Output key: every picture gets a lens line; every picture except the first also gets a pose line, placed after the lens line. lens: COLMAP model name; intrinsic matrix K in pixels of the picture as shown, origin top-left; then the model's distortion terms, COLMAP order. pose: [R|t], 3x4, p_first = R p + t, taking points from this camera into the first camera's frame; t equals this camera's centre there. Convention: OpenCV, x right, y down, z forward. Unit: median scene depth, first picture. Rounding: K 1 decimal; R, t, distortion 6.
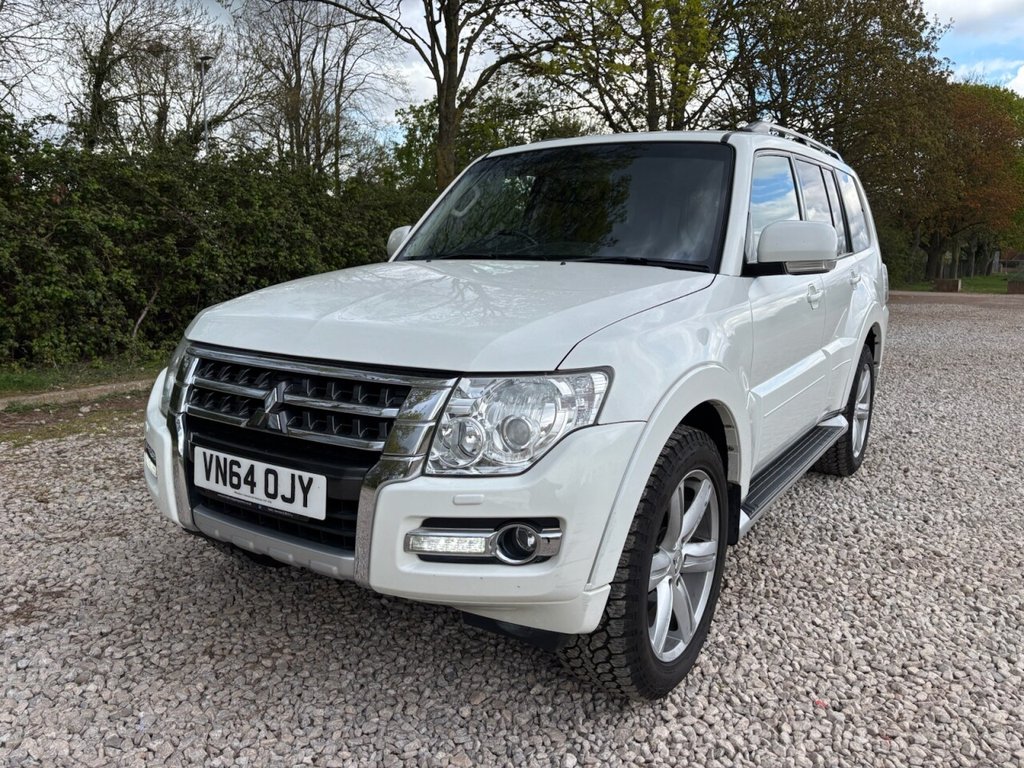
lens RADIAL K [[791.5, 0, 513.1], [0, 791.5, 389.3], [0, 0, 1]] dist [0.063151, -0.070673]
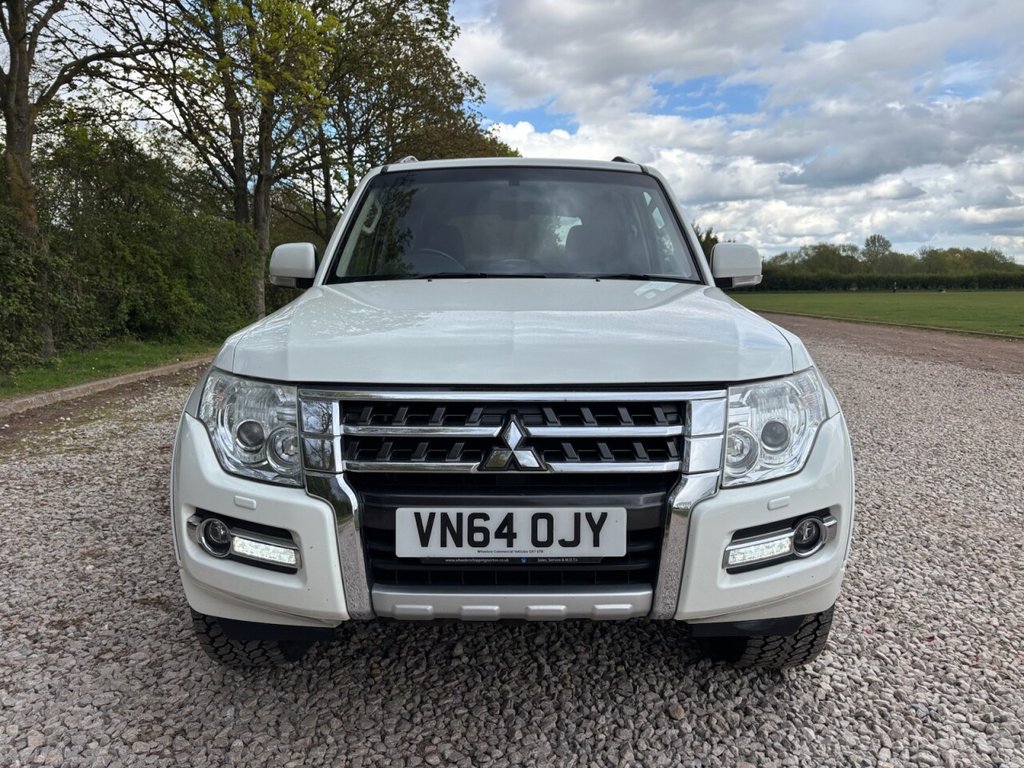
lens RADIAL K [[791.5, 0, 514.7], [0, 791.5, 387.3], [0, 0, 1]] dist [0.063151, -0.070673]
pose [[0.833069, -0.088324, 0.546072, -1.523249], [0.106481, 0.994313, -0.001620, -0.075850], [-0.542823, 0.059496, 0.837737, 0.529716]]
